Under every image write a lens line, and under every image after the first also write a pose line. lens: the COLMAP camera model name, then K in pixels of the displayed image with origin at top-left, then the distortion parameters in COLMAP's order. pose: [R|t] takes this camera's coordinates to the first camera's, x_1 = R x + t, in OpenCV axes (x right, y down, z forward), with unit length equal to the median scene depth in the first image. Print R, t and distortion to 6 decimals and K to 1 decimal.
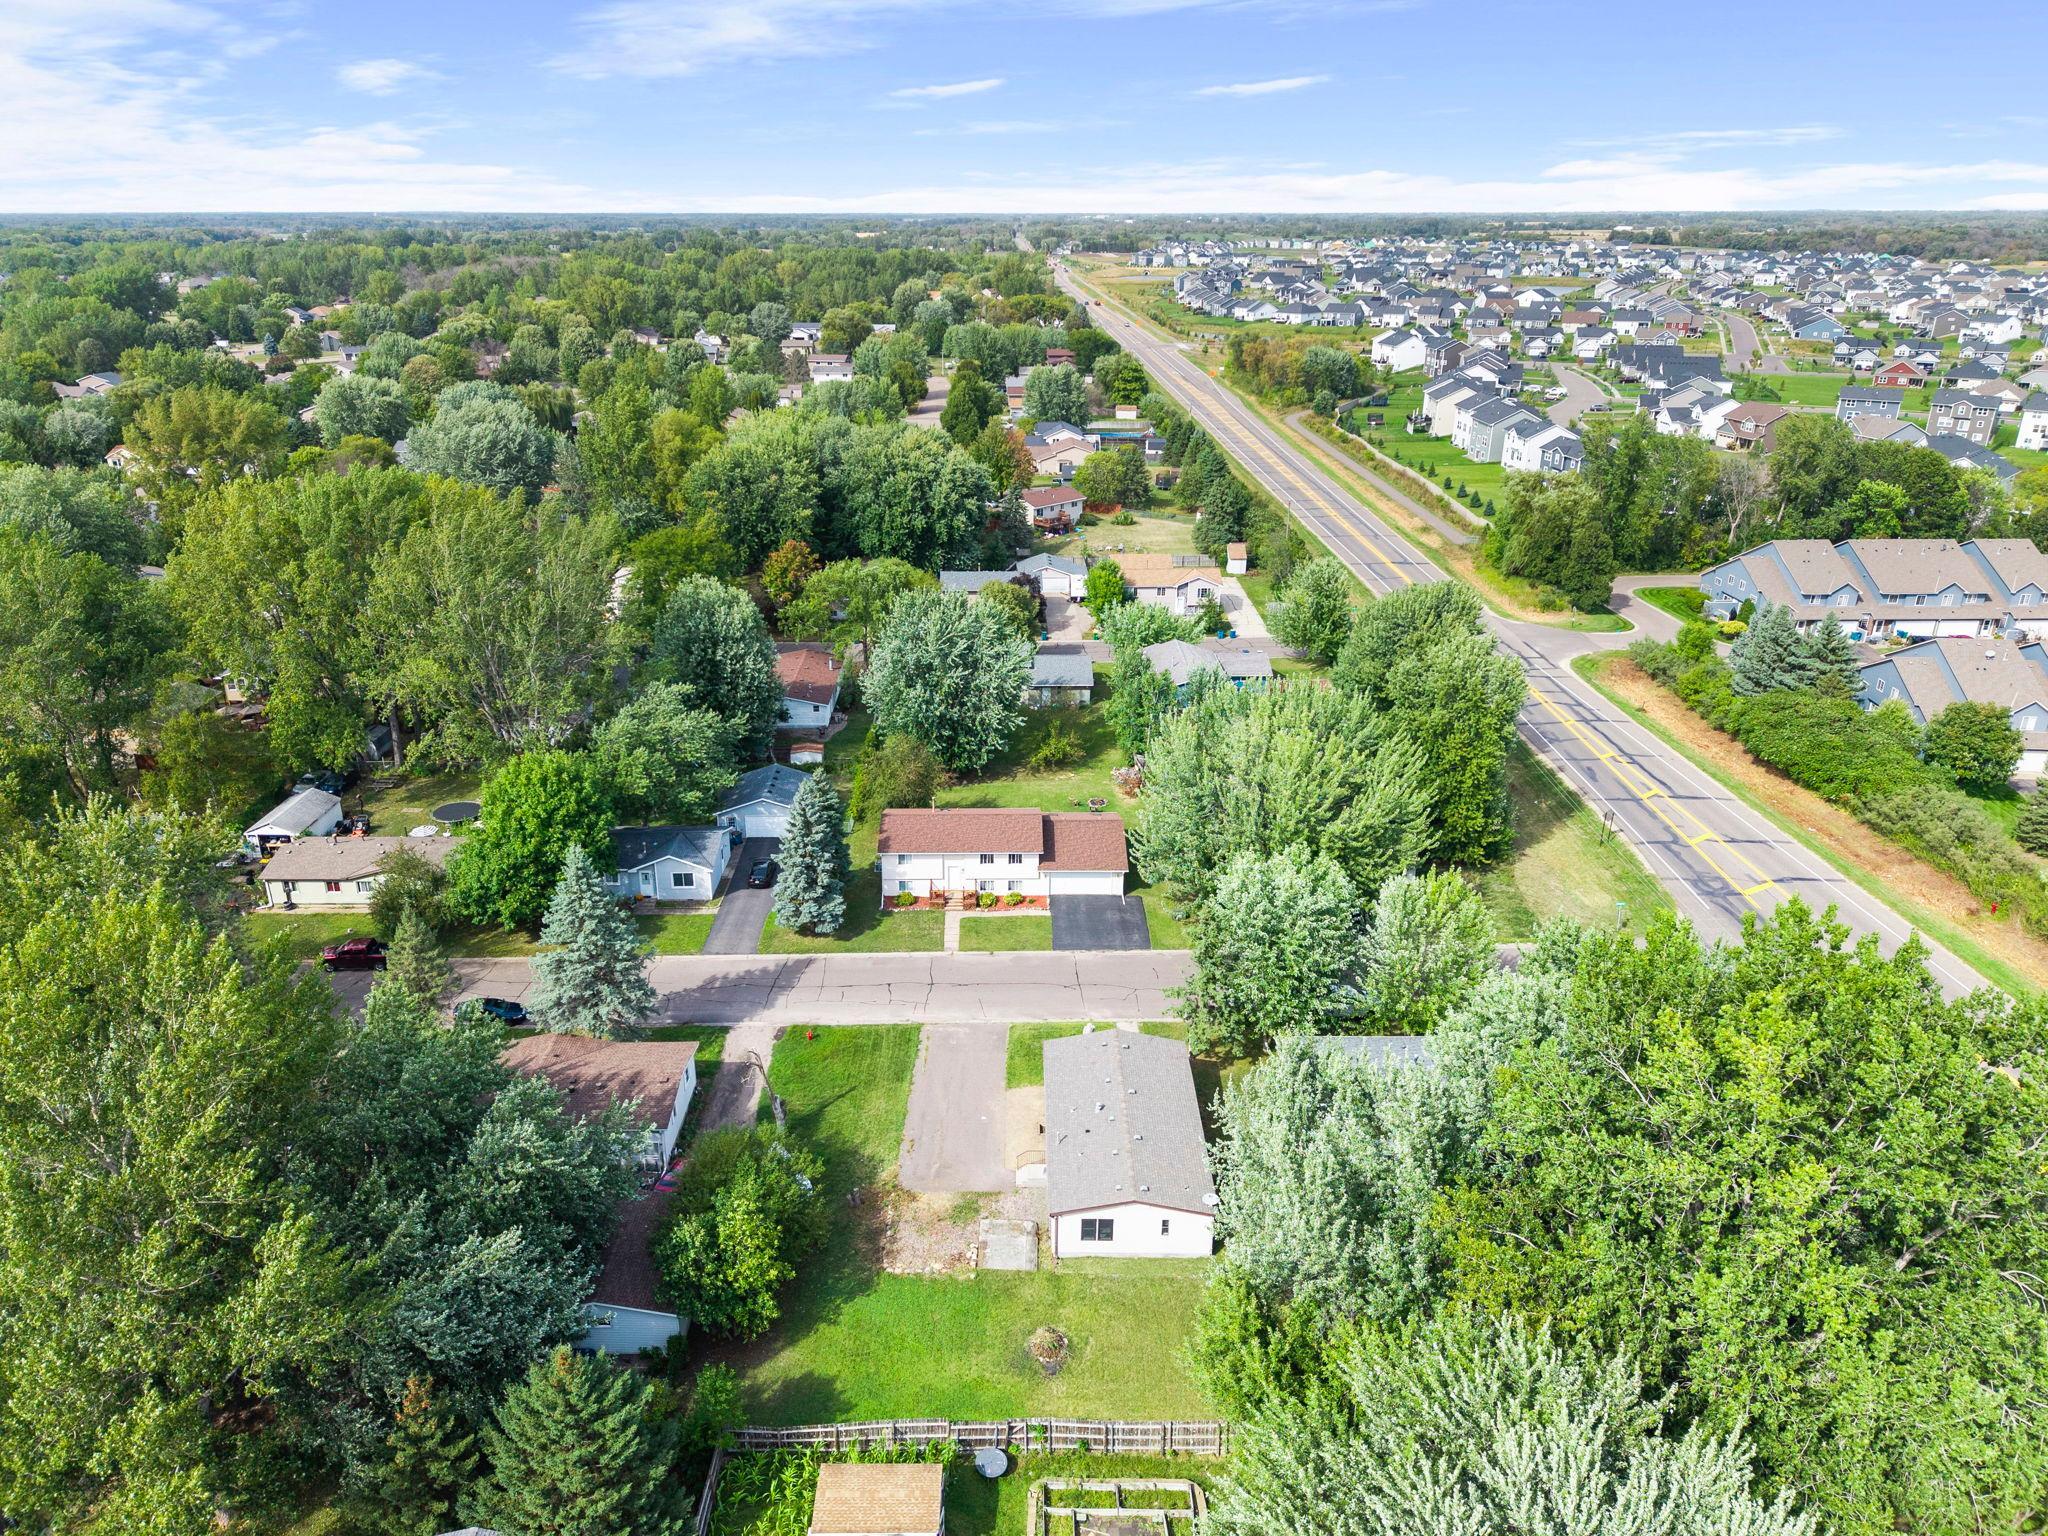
lens RADIAL K [[1361.0, 0, 1025.1], [0, 1361.0, 783.3], [0, 0, 1]] dist [0.043490, -0.043002]
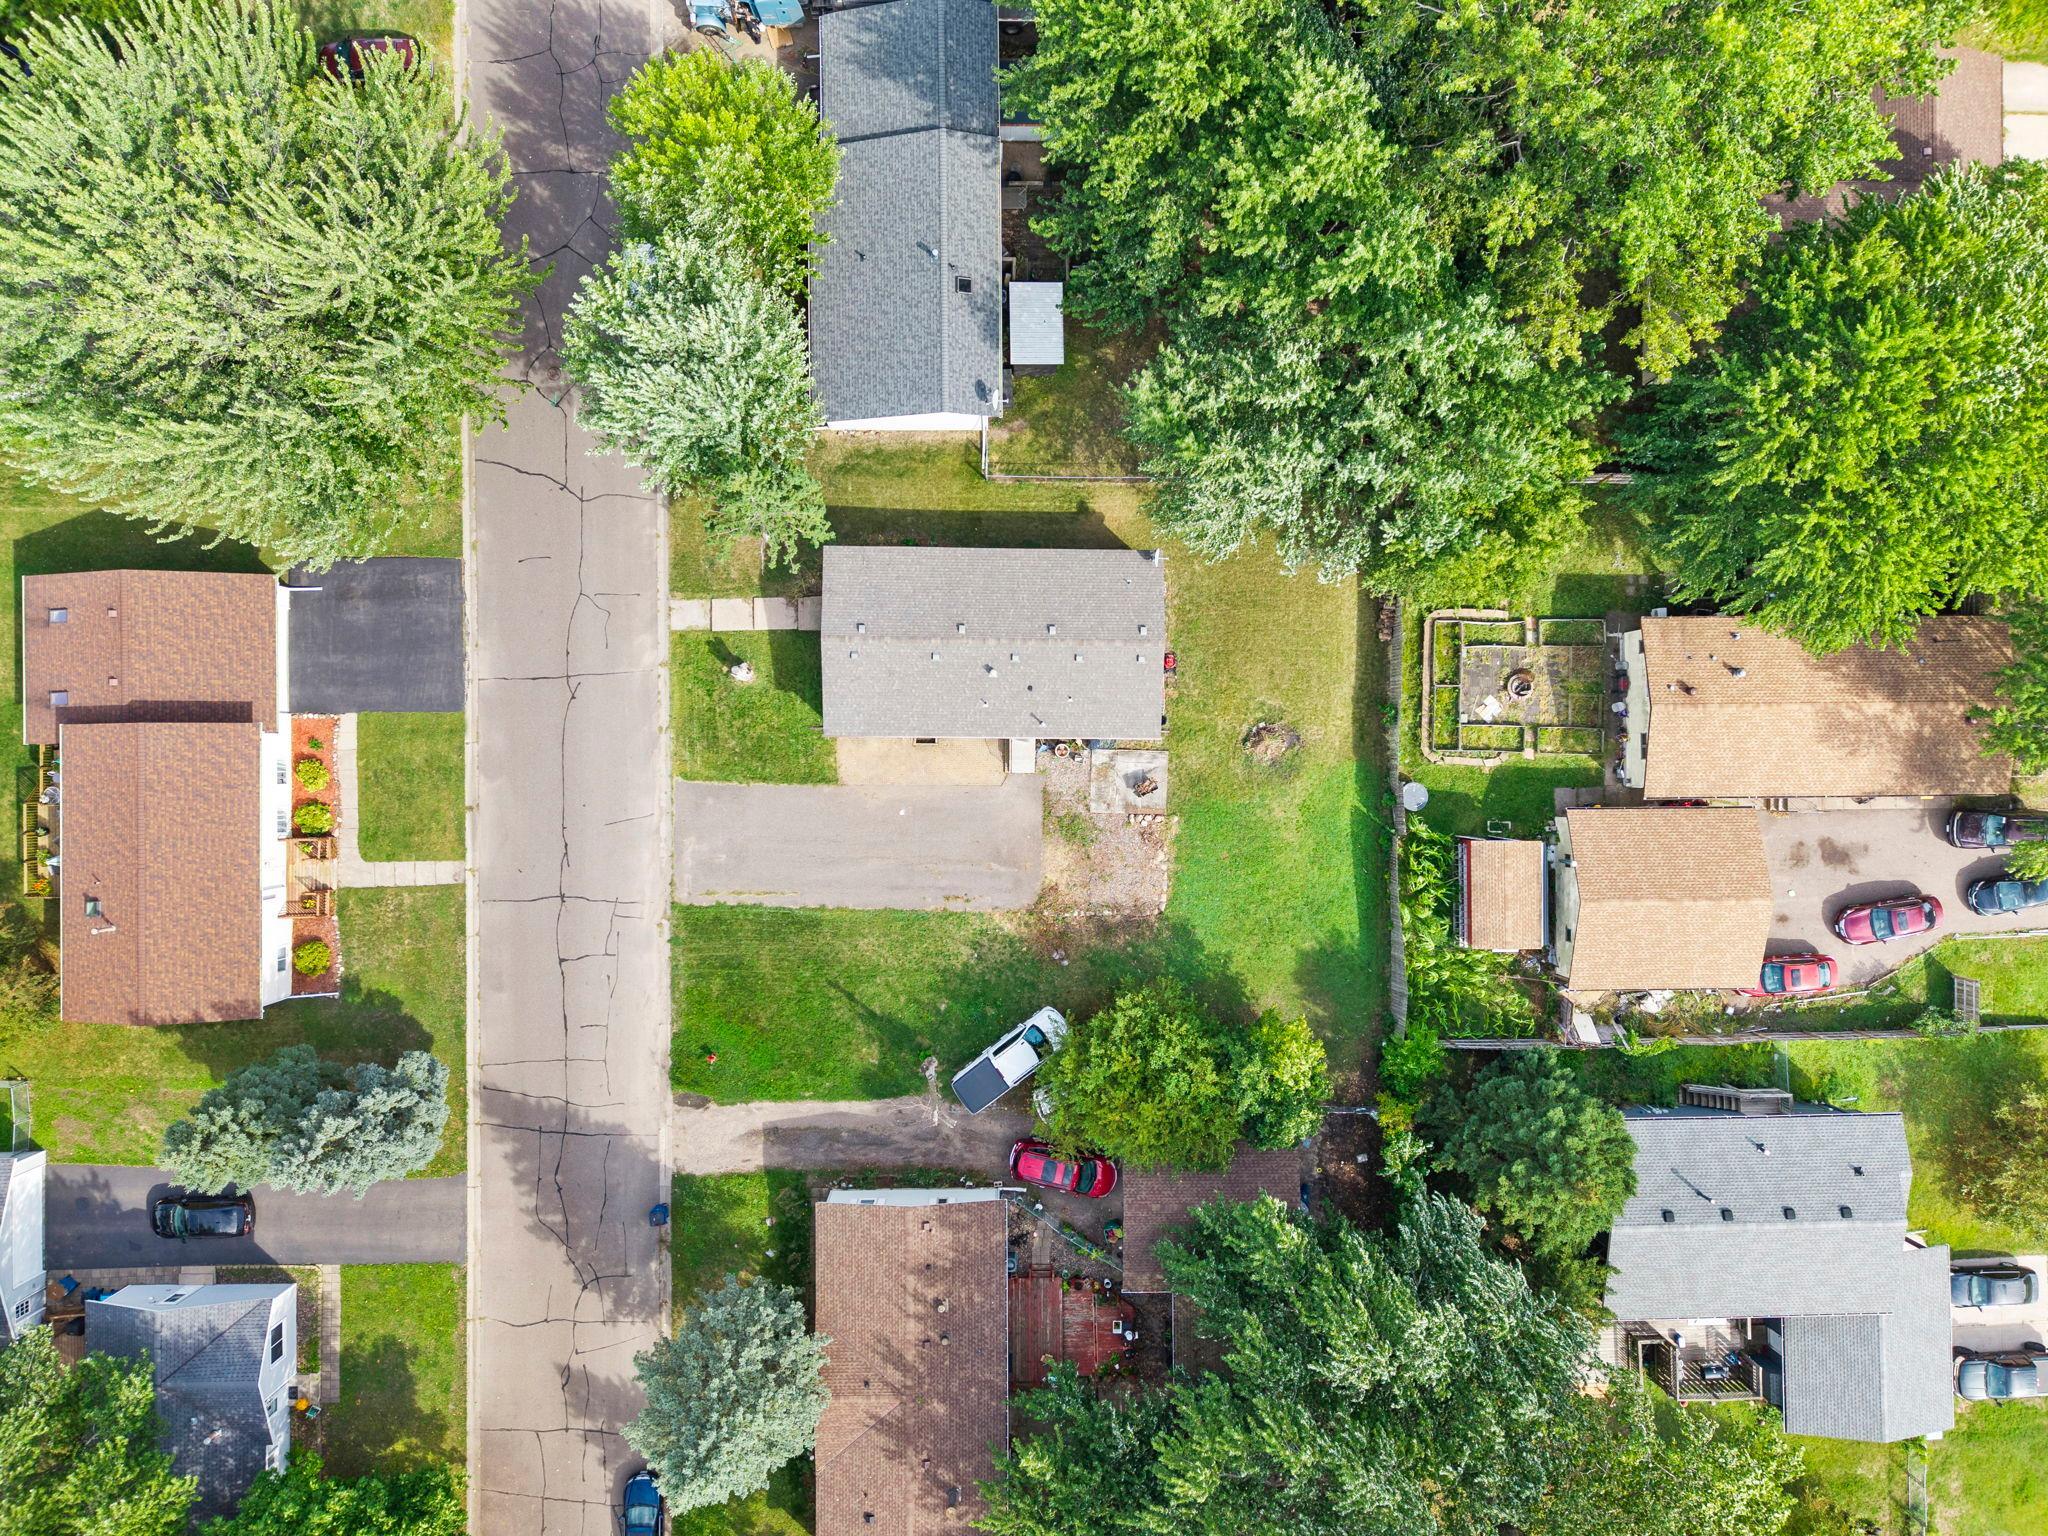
lens RADIAL K [[1393.4, 0, 1027.9], [0, 1393.4, 767.9], [0, 0, 1]] dist [0.041443, -0.046799]
pose [[0.009301, -0.999800, 0.017724, -0.011924], [0.378725, 0.019926, 0.925295, -0.331839], [-0.925462, -0.001893, 0.378835, 0.431180]]
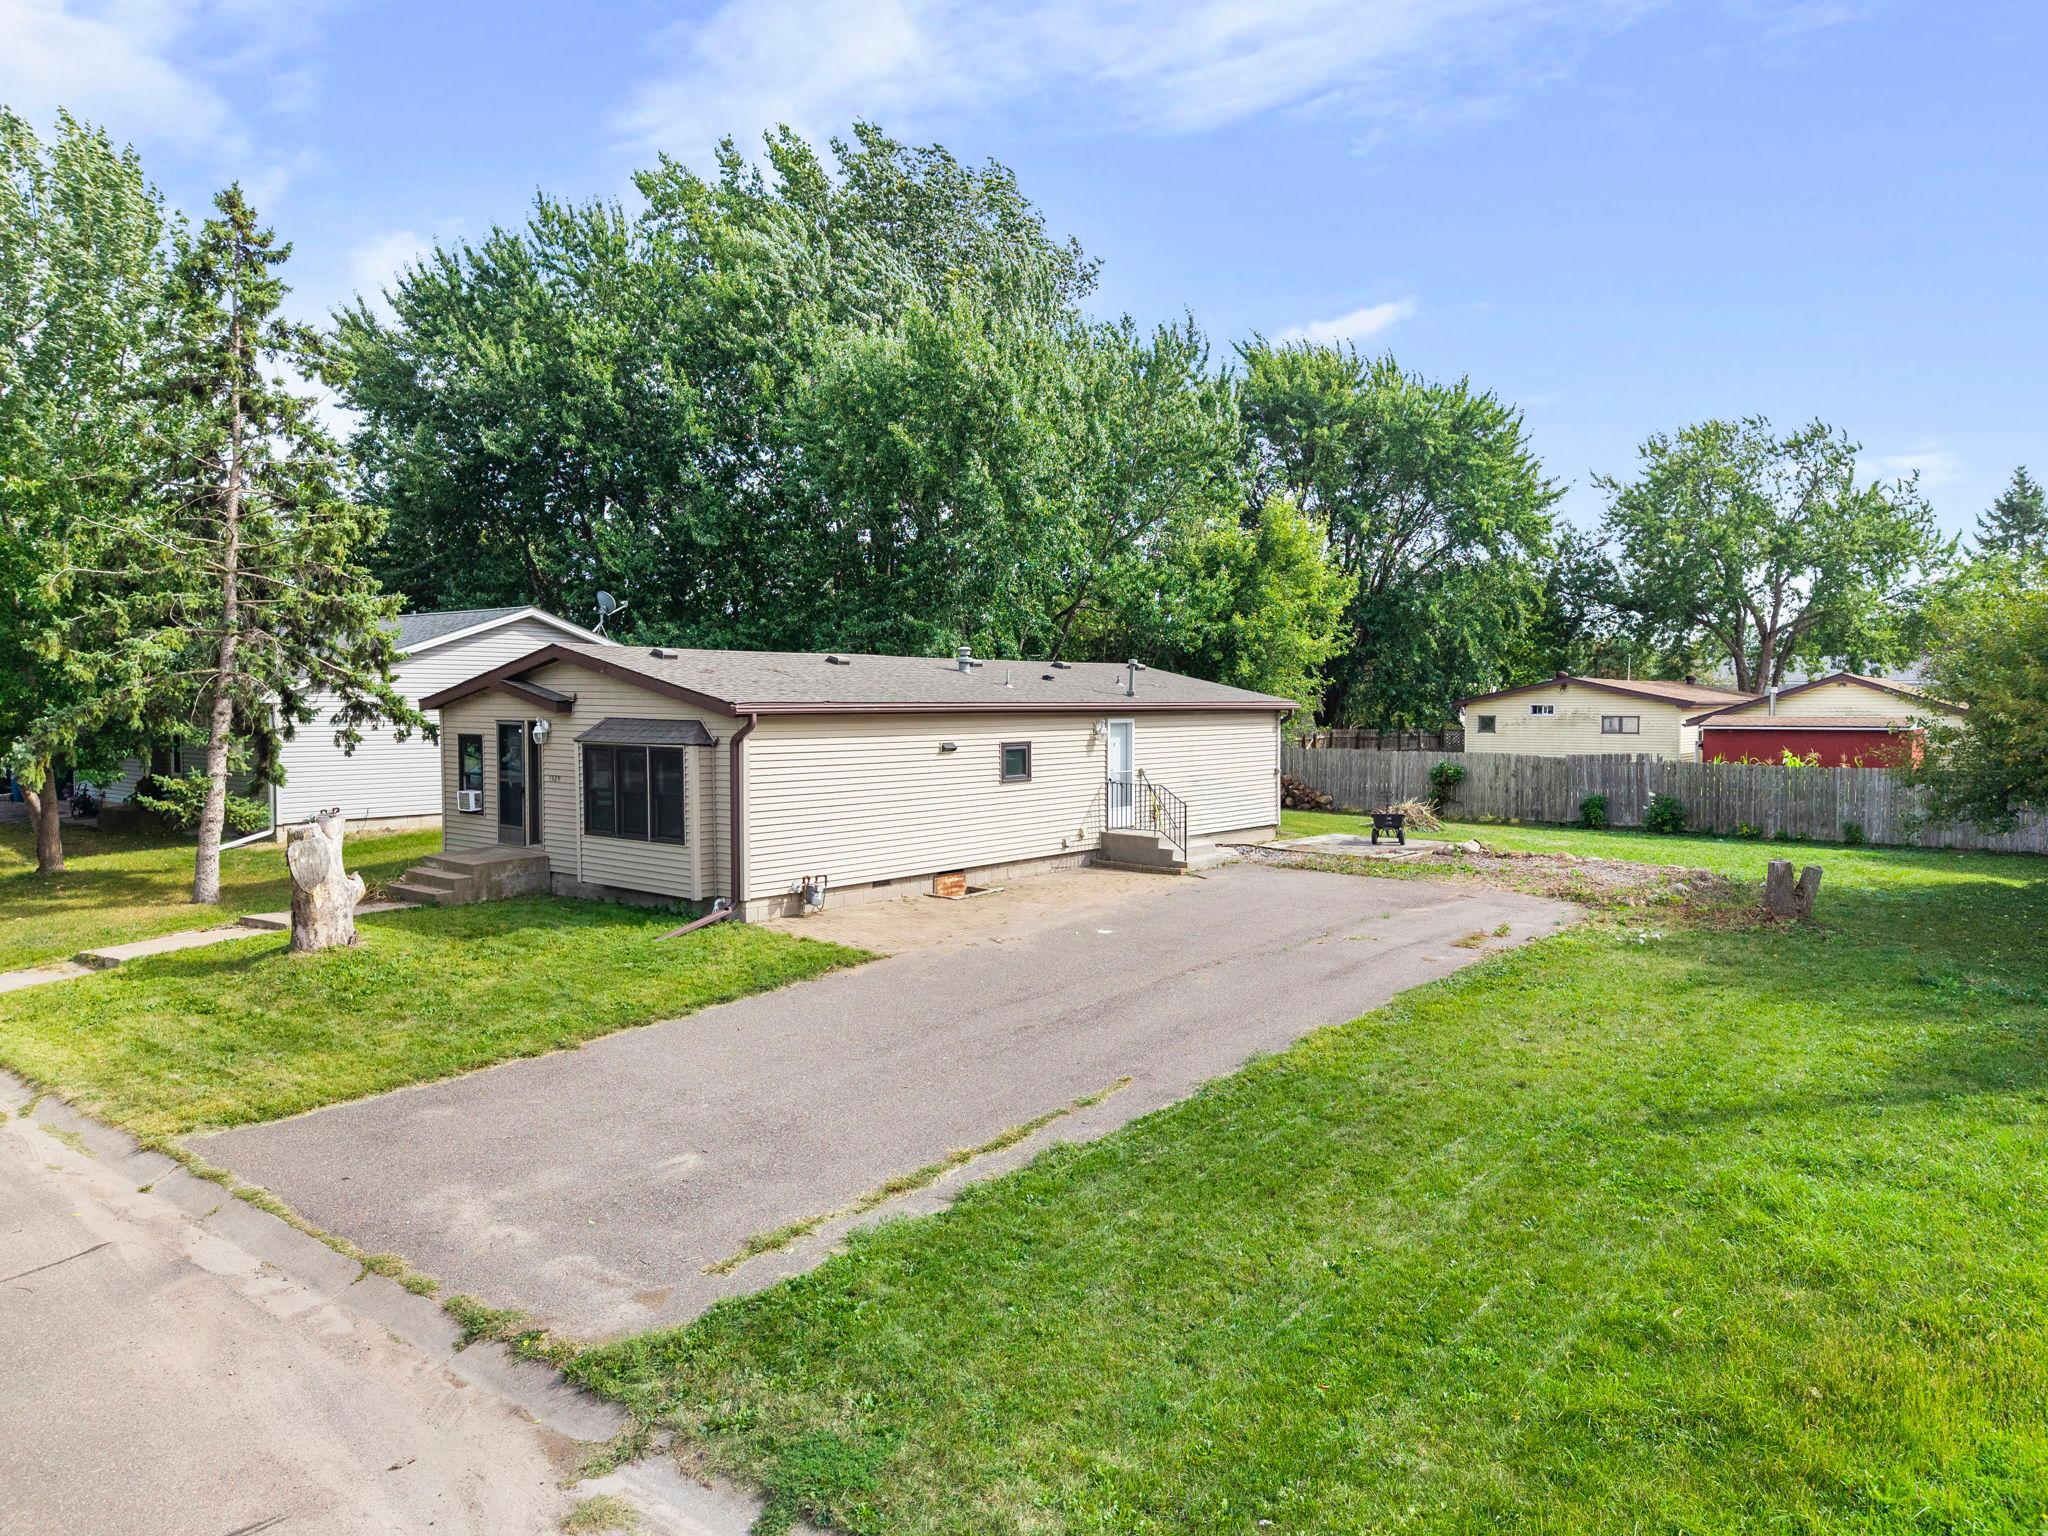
lens RADIAL K [[1362.7, 0, 1019.3], [0, 1362.7, 716.6], [0, 0, 1]] dist [0.076350, -0.087019]
pose [[-0.764795, -0.003572, 0.644264, -0.114948], [0.252885, 0.918069, 0.305285, 0.094915], [-0.592569, 0.396405, -0.701231, 0.798470]]
